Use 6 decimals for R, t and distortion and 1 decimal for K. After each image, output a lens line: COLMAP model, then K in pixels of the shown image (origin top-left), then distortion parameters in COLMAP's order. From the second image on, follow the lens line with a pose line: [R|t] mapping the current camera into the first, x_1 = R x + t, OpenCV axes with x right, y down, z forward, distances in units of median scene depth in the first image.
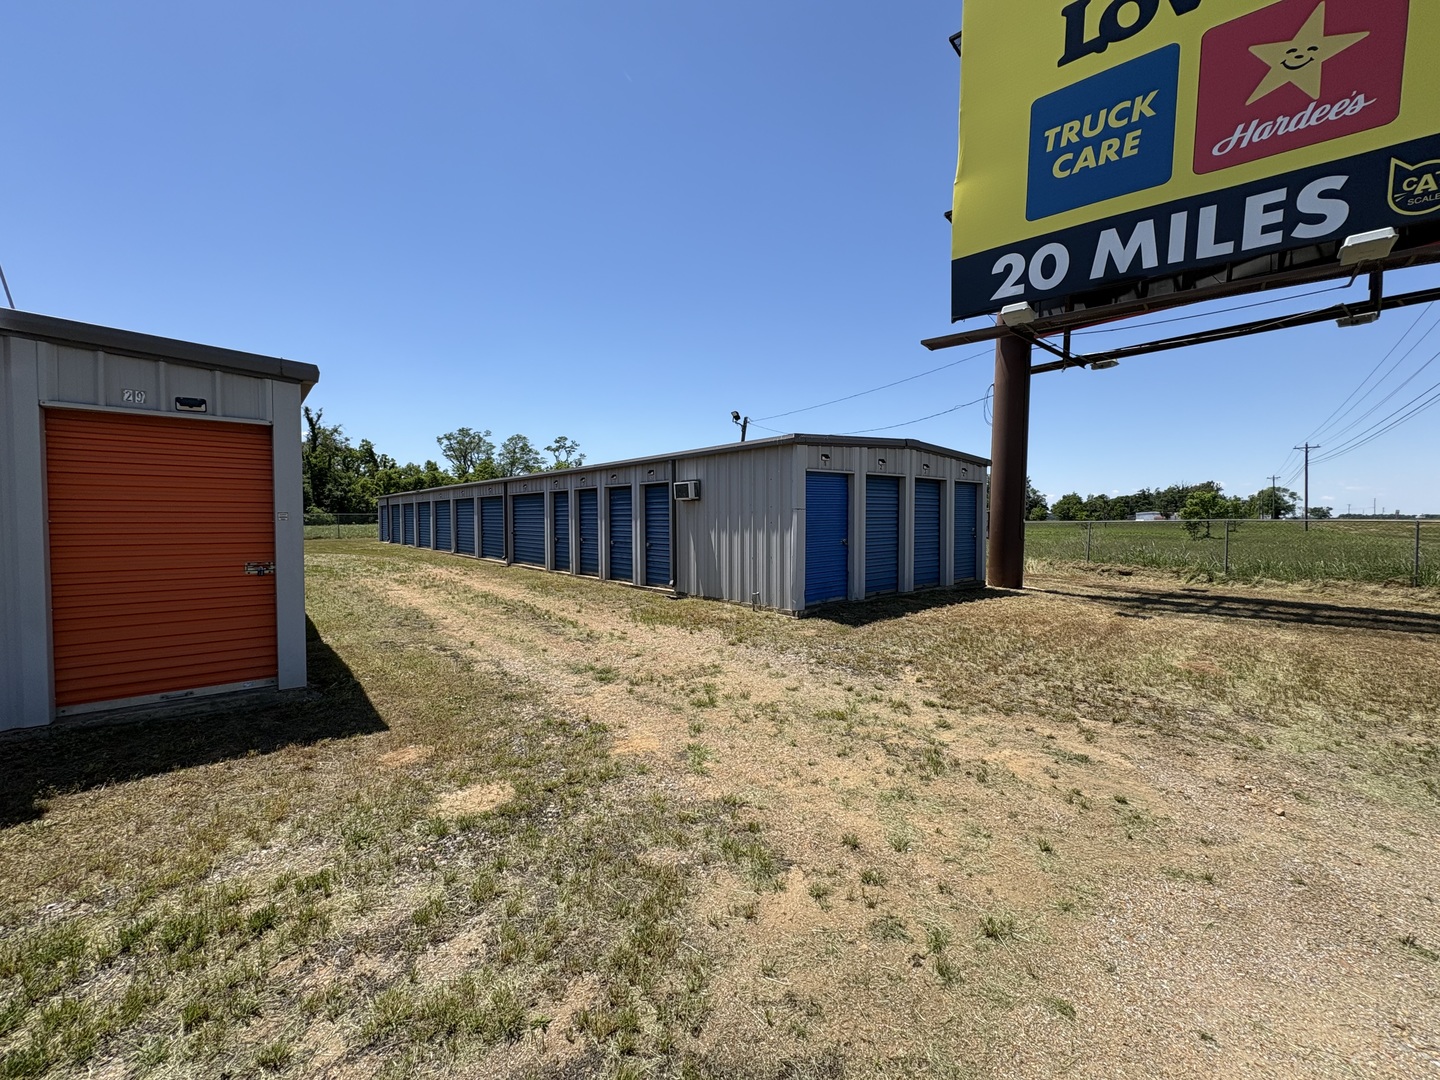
lens RADIAL K [[573.2, 0, 721.9], [0, 573.2, 539.8], [0, 0, 1]] dist [0.000623, -0.000745]
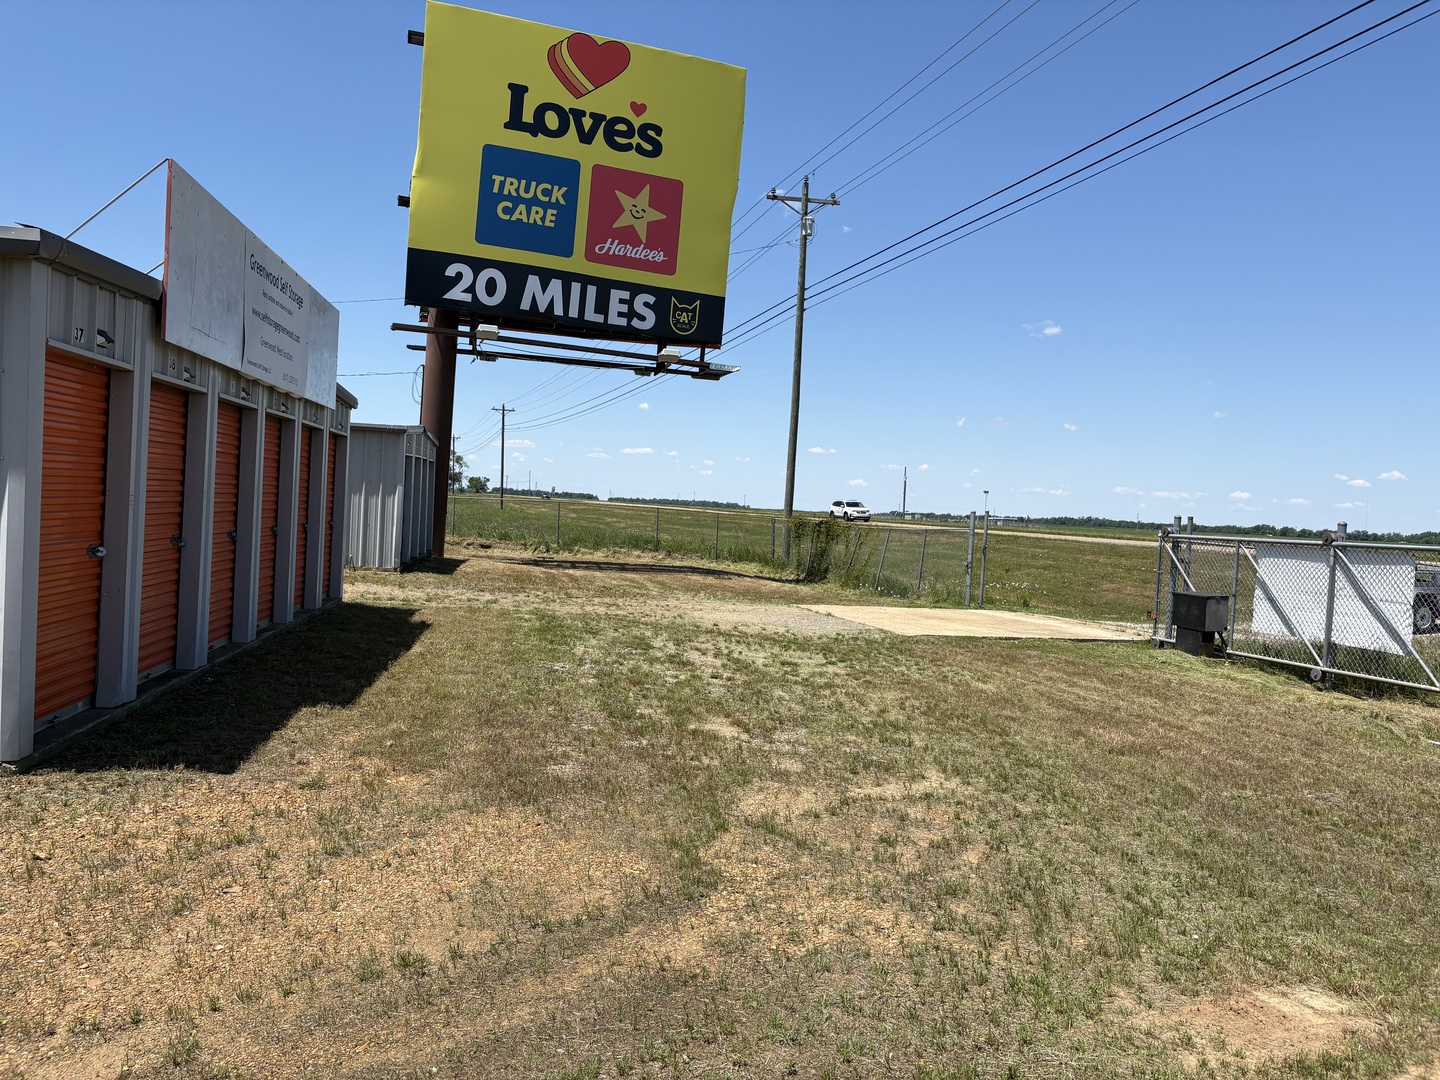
lens RADIAL K [[1087.2, 0, 727.9], [0, 1087.2, 541.3], [0, 0, 1]] dist [0.063946, -0.070948]
pose [[0.507692, 0.000073, 0.861538, -1.197802], [-0.024131, 0.999609, 0.014135, 0.012791], [-0.861200, -0.027966, 0.507496, -0.629804]]
